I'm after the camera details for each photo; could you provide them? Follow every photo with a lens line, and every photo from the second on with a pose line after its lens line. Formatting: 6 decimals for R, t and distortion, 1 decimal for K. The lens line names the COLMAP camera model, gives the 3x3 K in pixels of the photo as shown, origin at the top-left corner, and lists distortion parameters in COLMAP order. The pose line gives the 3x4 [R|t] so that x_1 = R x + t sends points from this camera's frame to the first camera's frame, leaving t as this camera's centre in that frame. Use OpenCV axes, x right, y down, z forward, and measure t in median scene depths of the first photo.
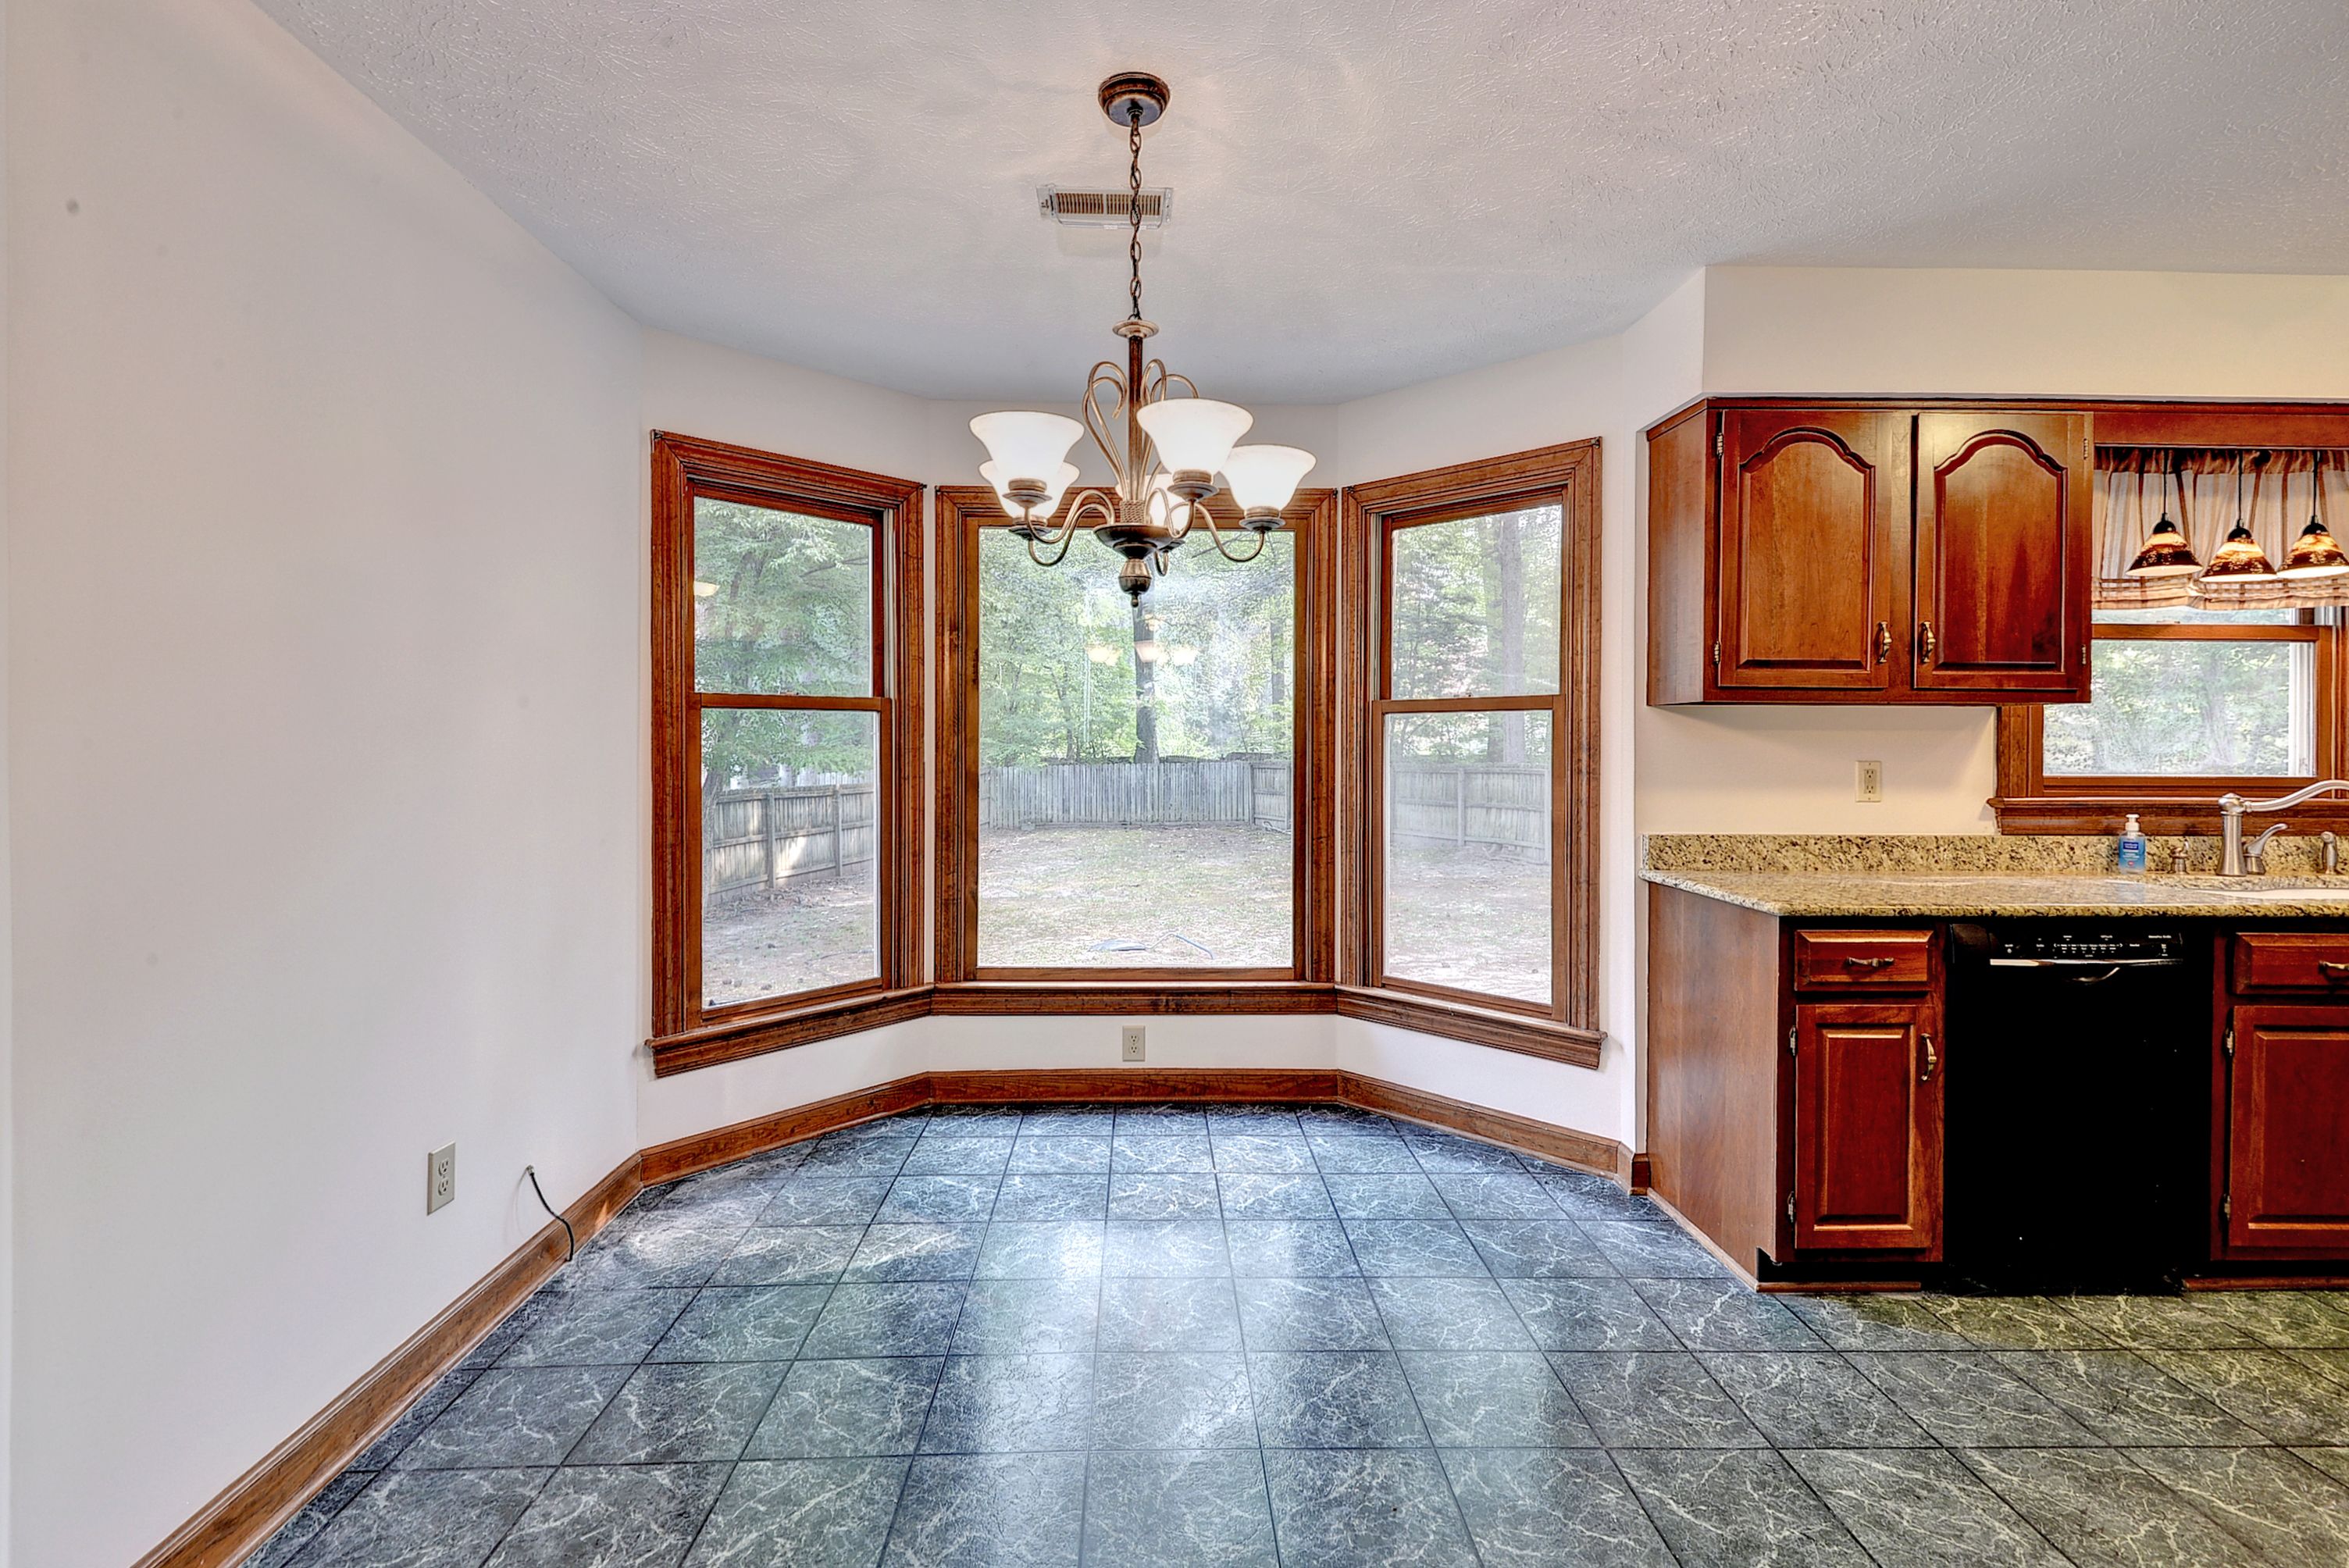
lens RADIAL K [[1094.4, 0, 1196.4], [0, 1094.4, 727.6], [0, 0, 1]] dist [0.024064, -0.013870]
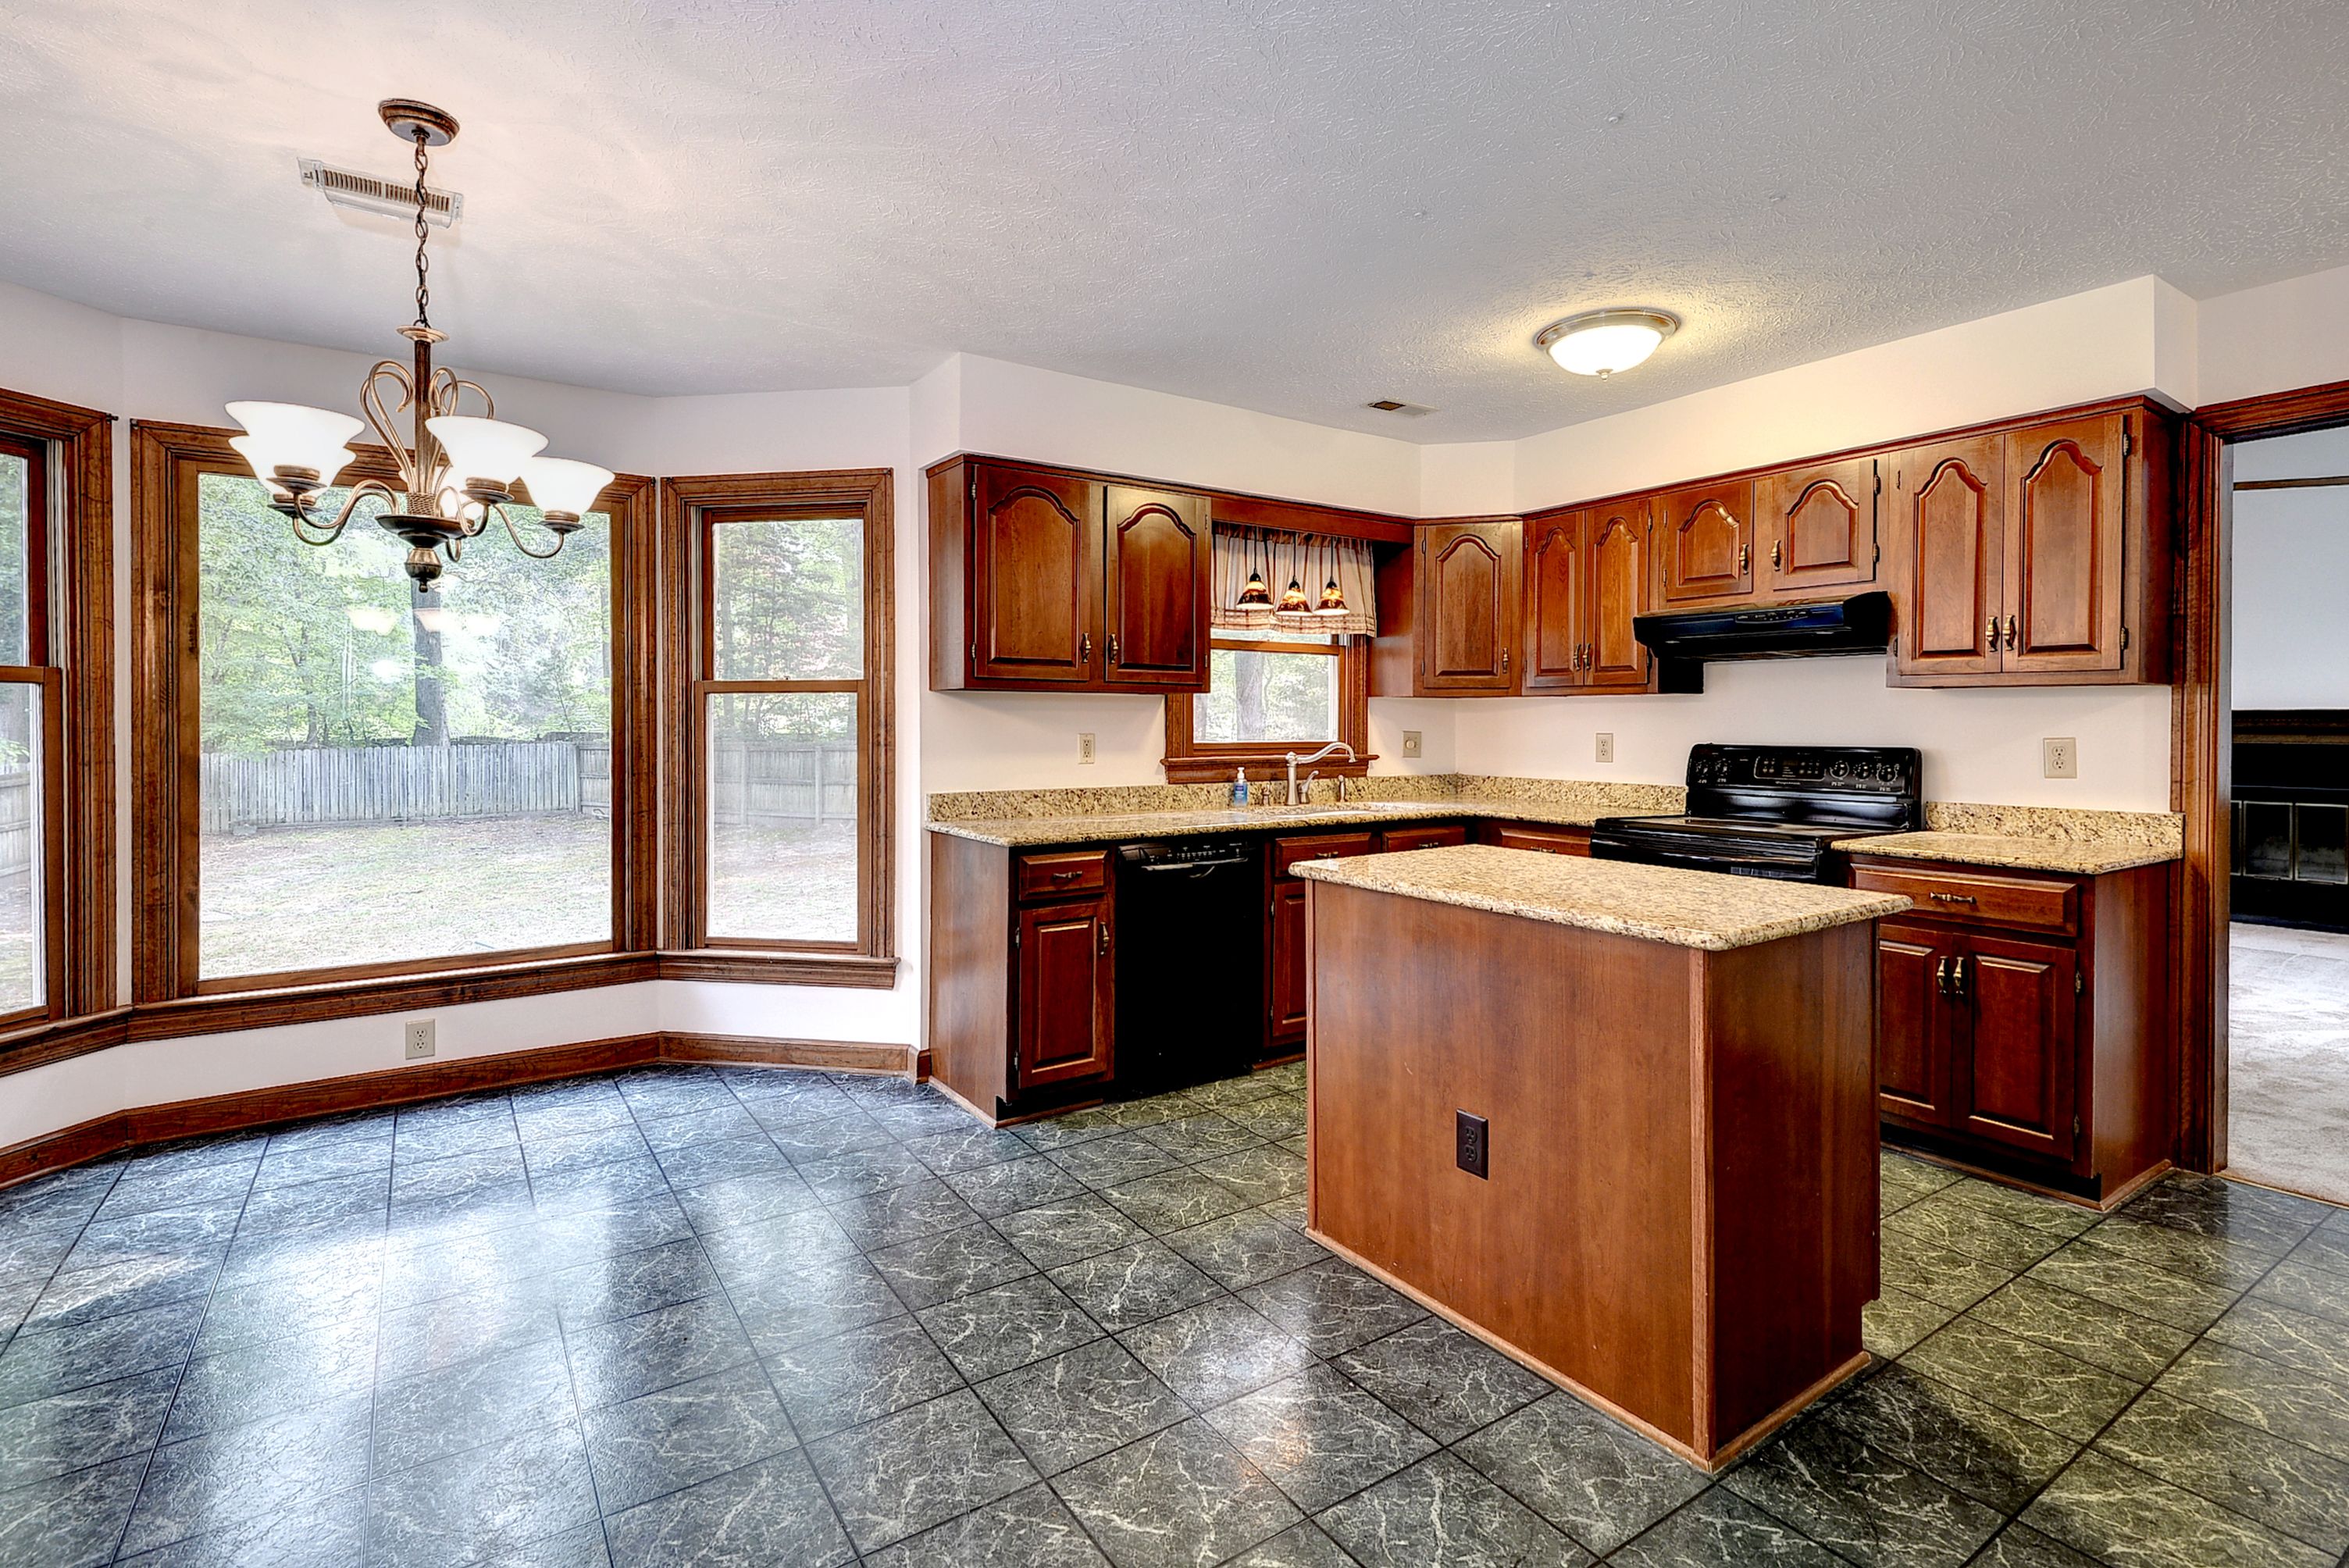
lens RADIAL K [[1094.4, 0, 1196.4], [0, 1094.4, 727.6], [0, 0, 1]] dist [0.024064, -0.013870]
pose [[0.846755, -0.004881, 0.531961, 0.005622], [-0.005764, 0.999815, 0.018348, -0.002193], [-0.531952, -0.018602, 0.846570, -0.208437]]
